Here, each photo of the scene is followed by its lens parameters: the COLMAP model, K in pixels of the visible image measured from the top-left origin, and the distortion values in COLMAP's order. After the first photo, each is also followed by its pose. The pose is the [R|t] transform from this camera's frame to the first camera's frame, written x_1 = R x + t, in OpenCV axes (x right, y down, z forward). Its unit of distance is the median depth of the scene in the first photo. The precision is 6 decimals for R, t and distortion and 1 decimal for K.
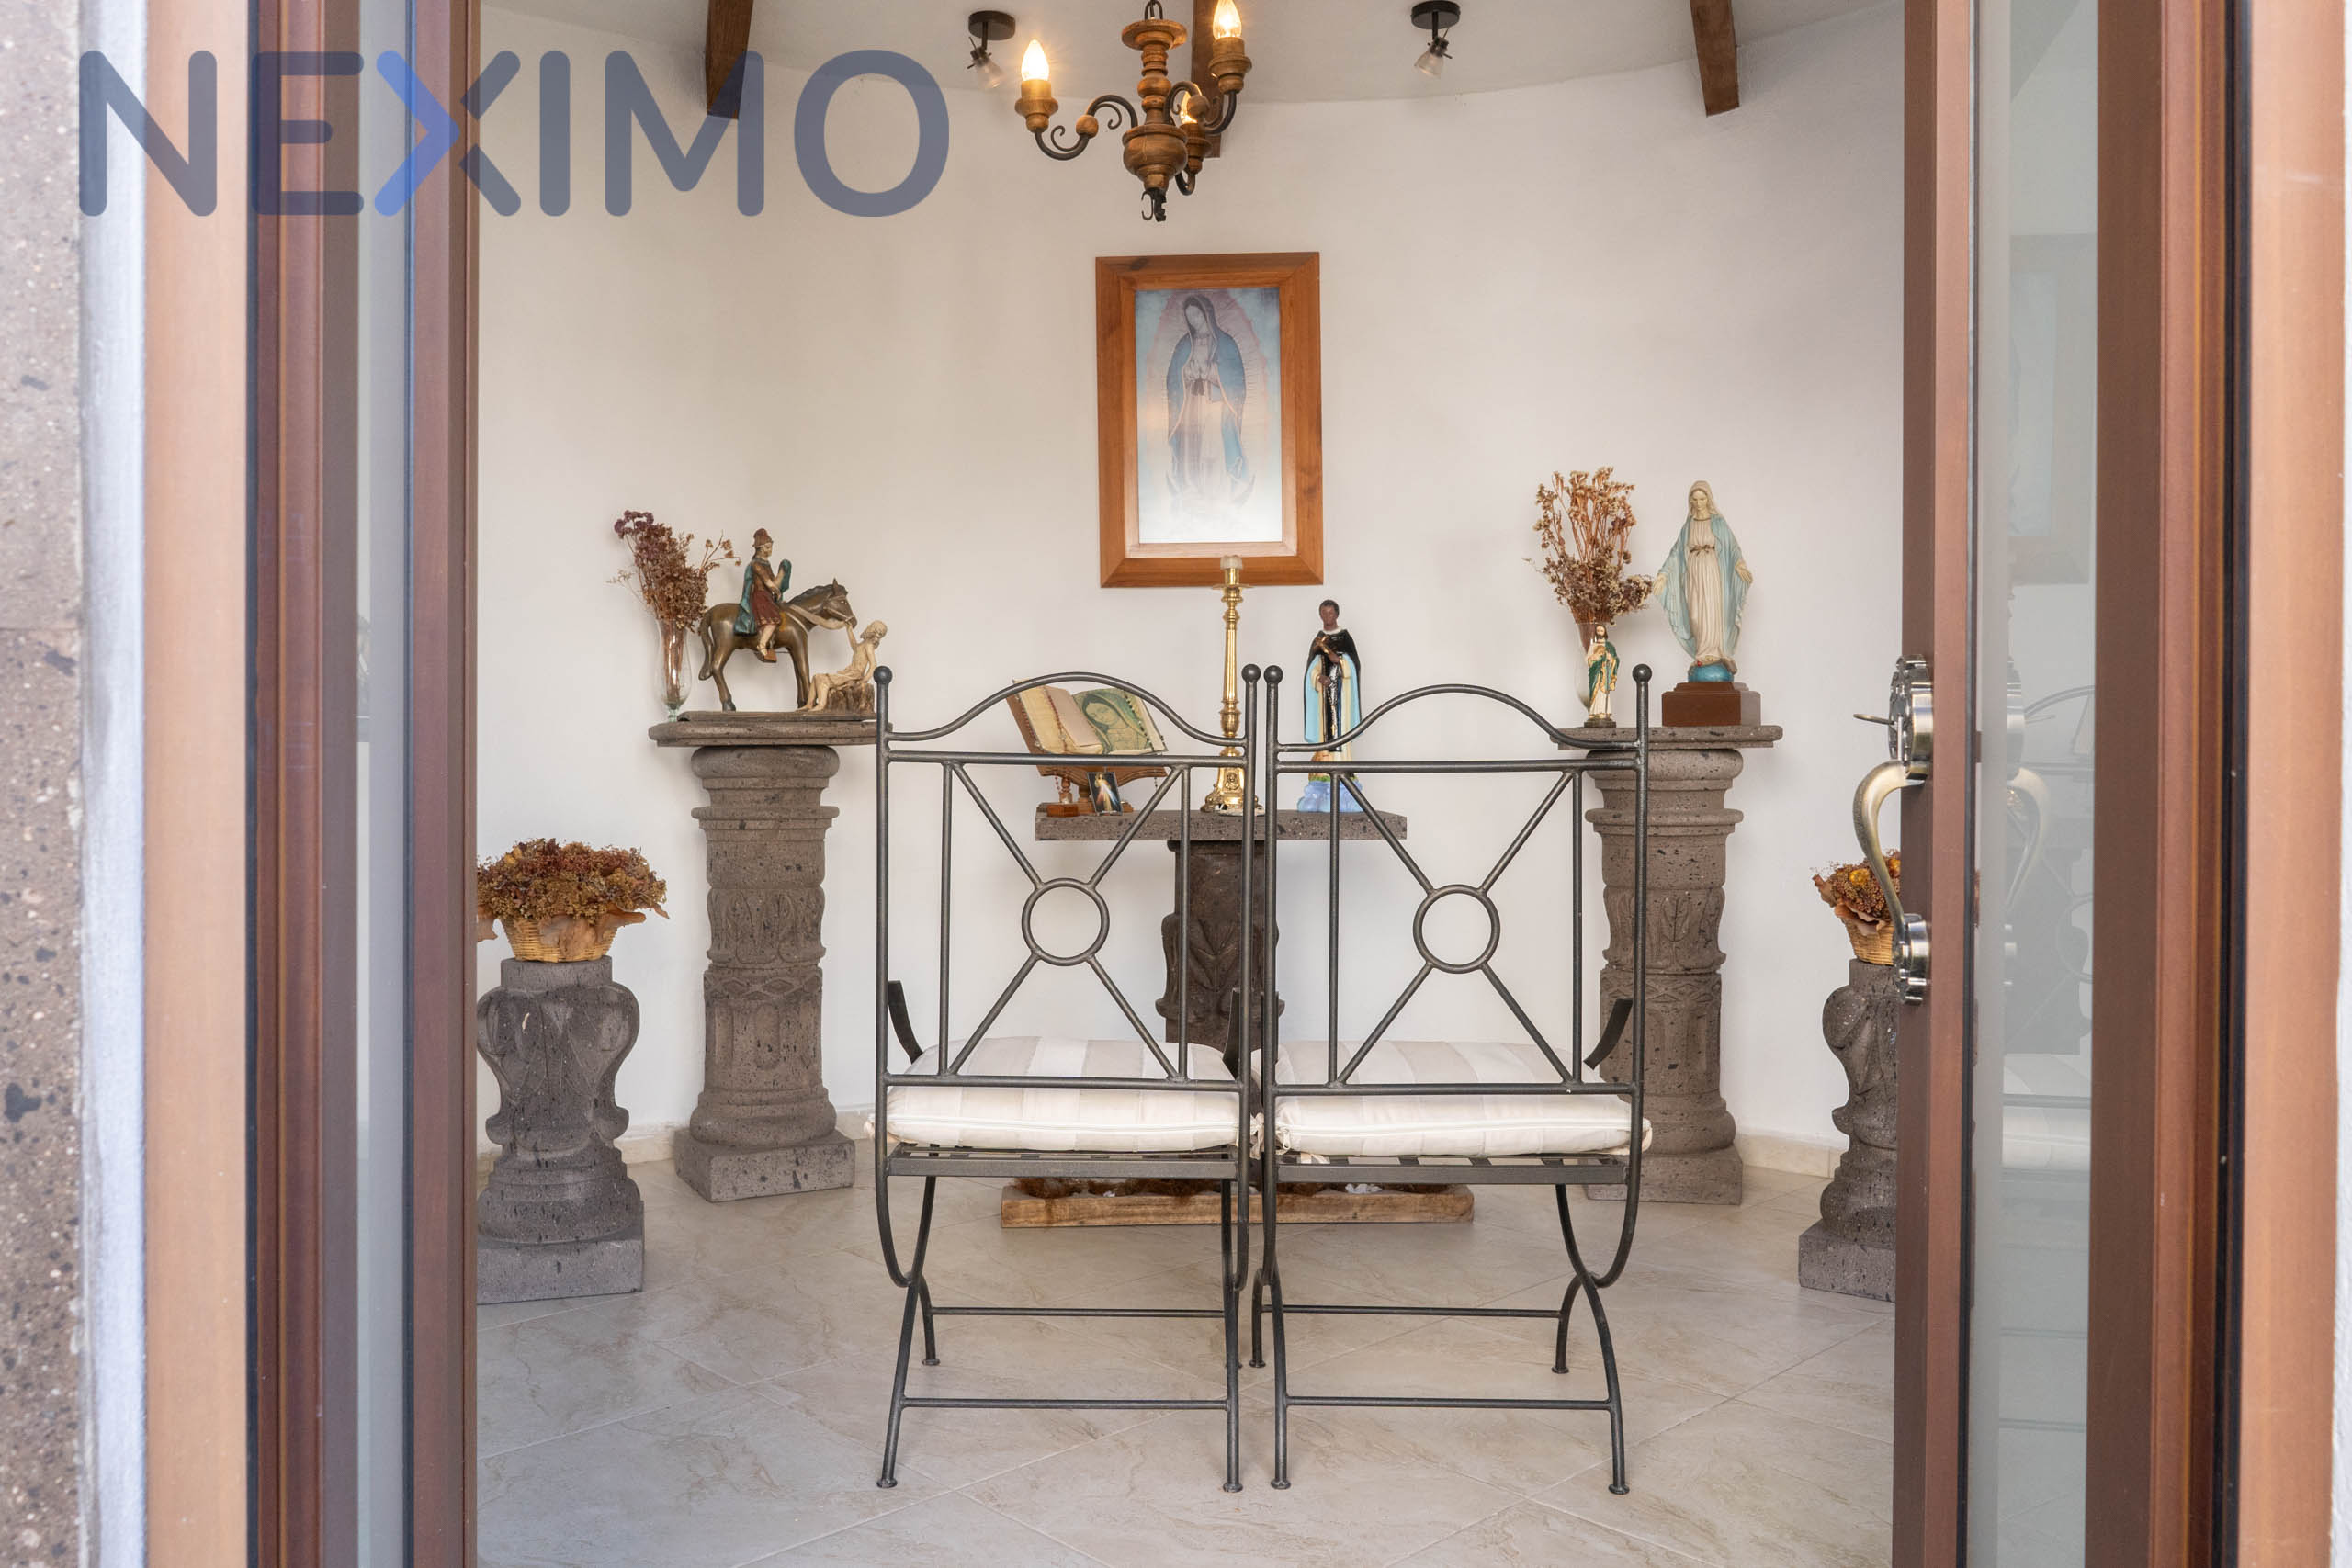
lens RADIAL K [[1984.5, 0, 1172.3], [0, 1984.5, 834.9], [0, 0, 1]] dist [-0.006946, 0.007127]
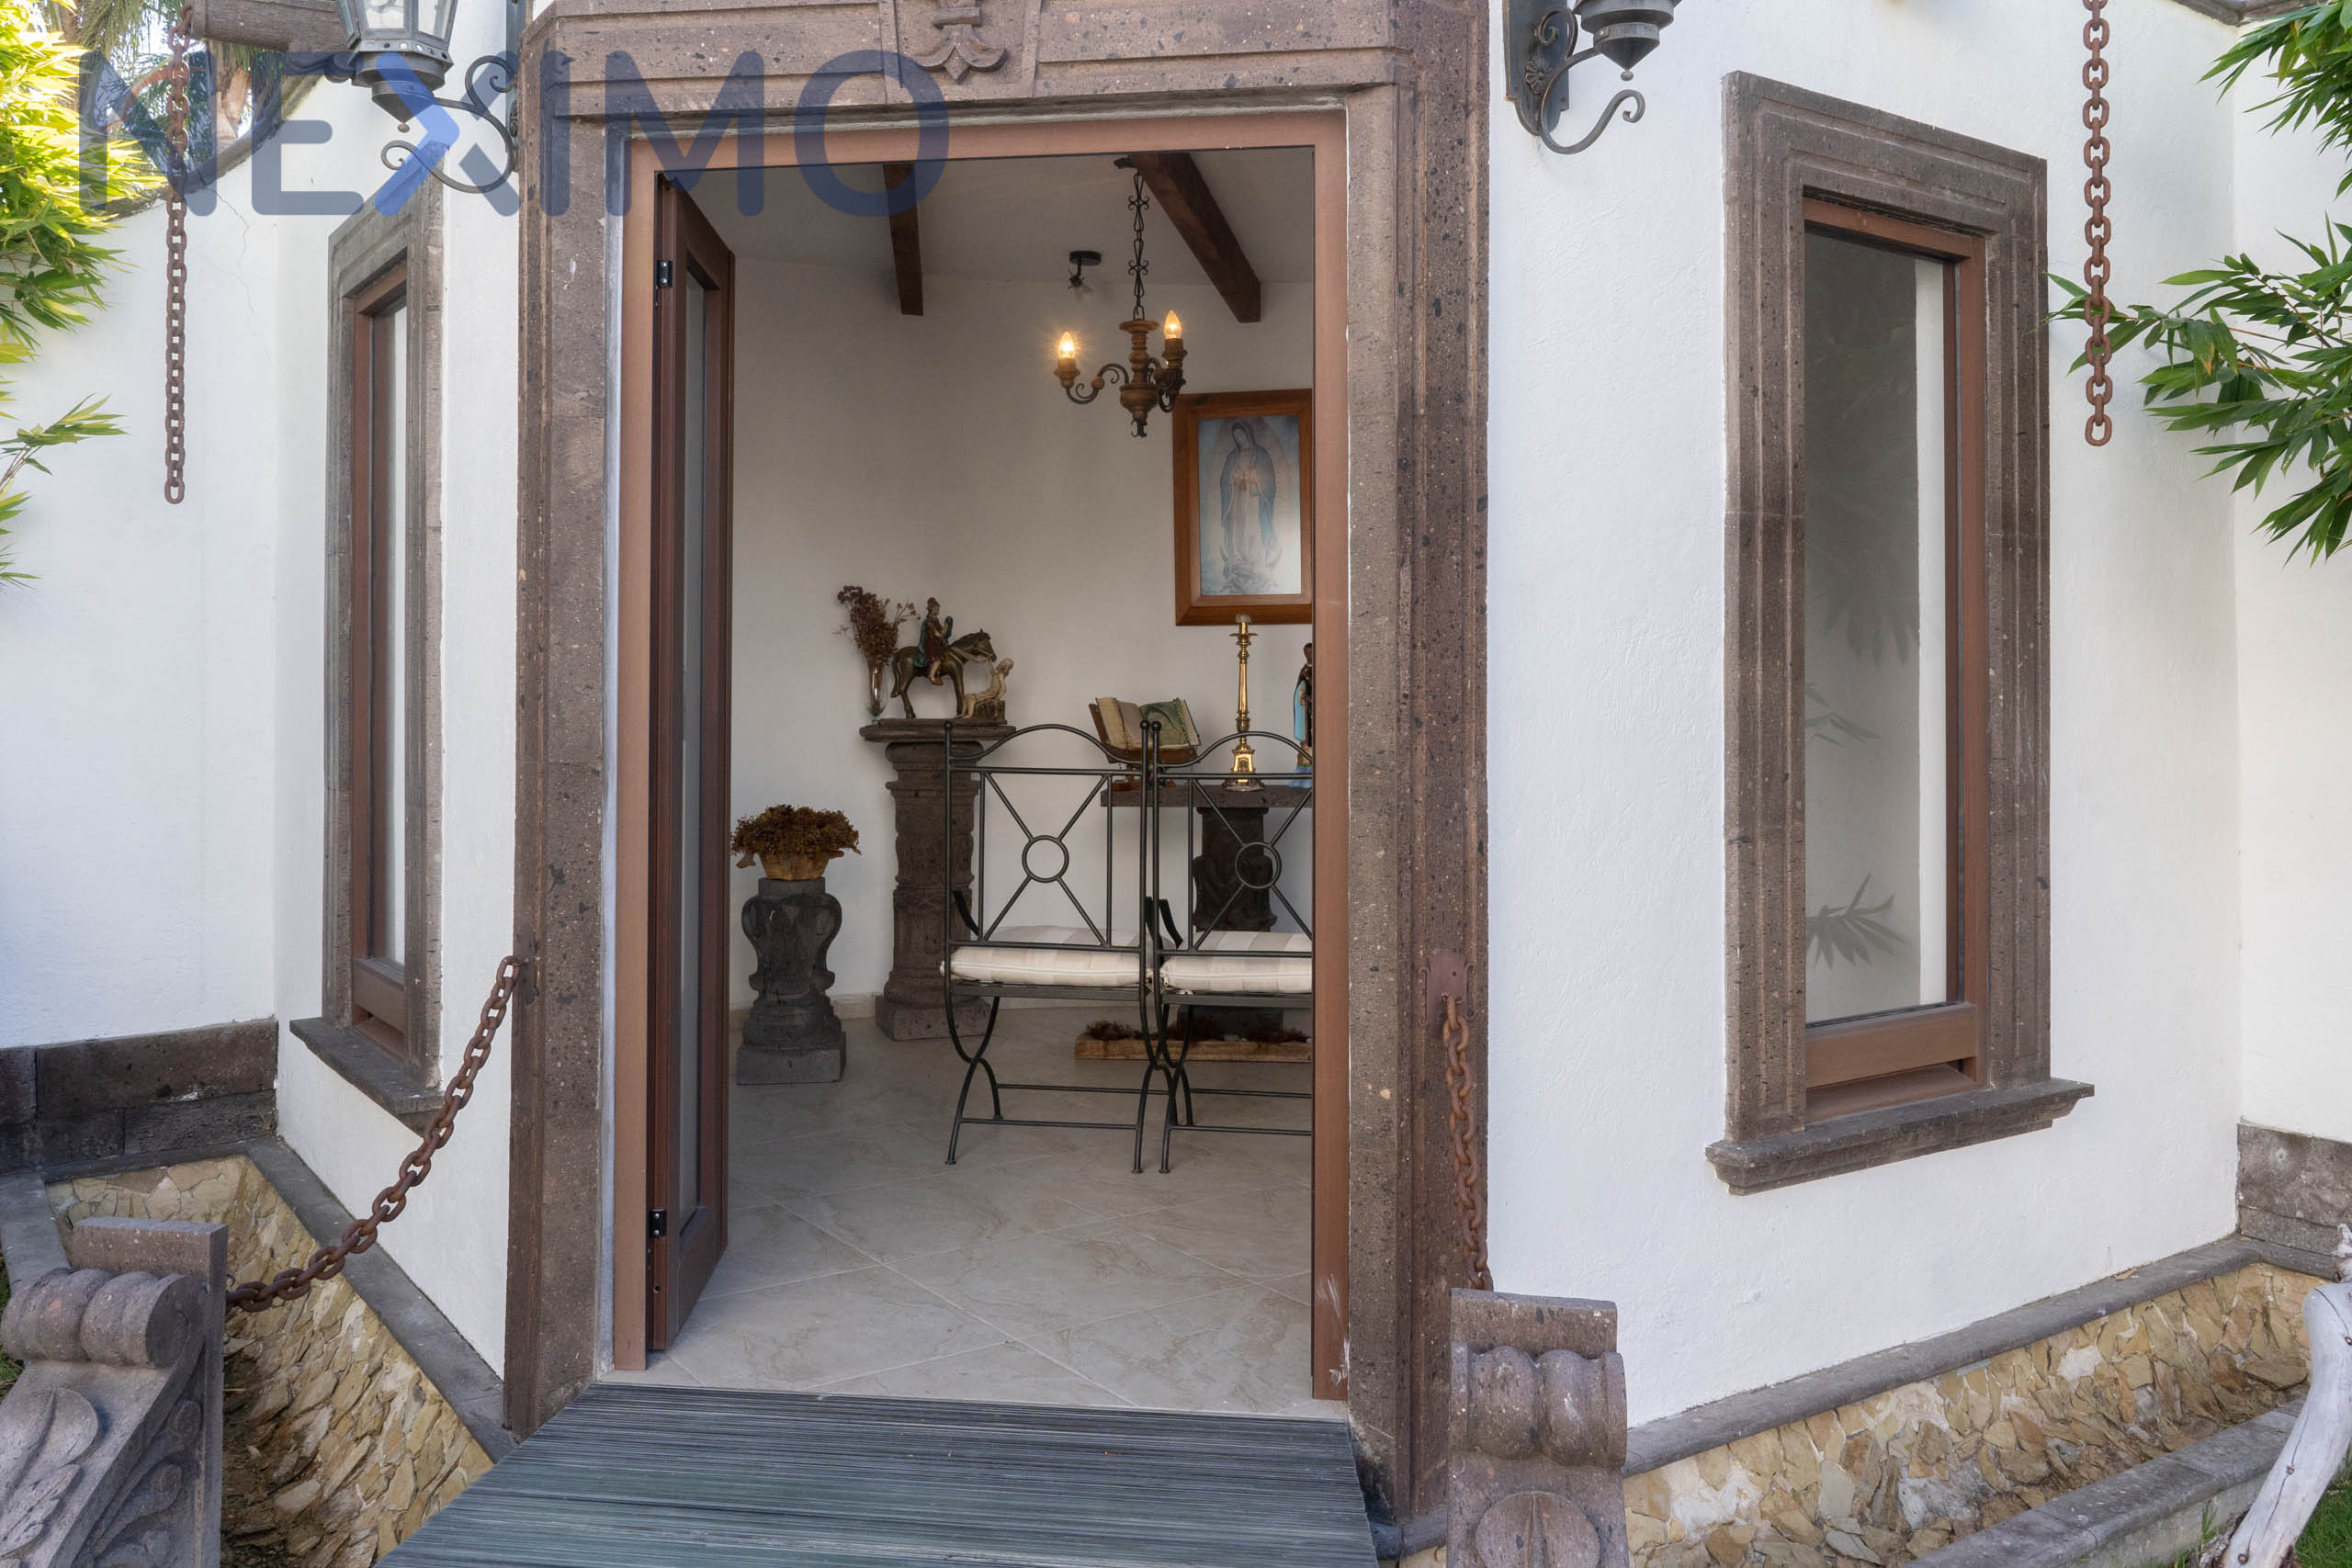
lens RADIAL K [[1891.1, 0, 1176.0], [0, 1891.1, 784.0], [0, 0, 1]] dist [-0.001186, 0.000405]
pose [[0.991910, 0.007478, -0.126720, 0.166601], [-0.007231, 0.999971, 0.002412, -0.017773], [0.126734, -0.001477, 0.991936, -0.419891]]
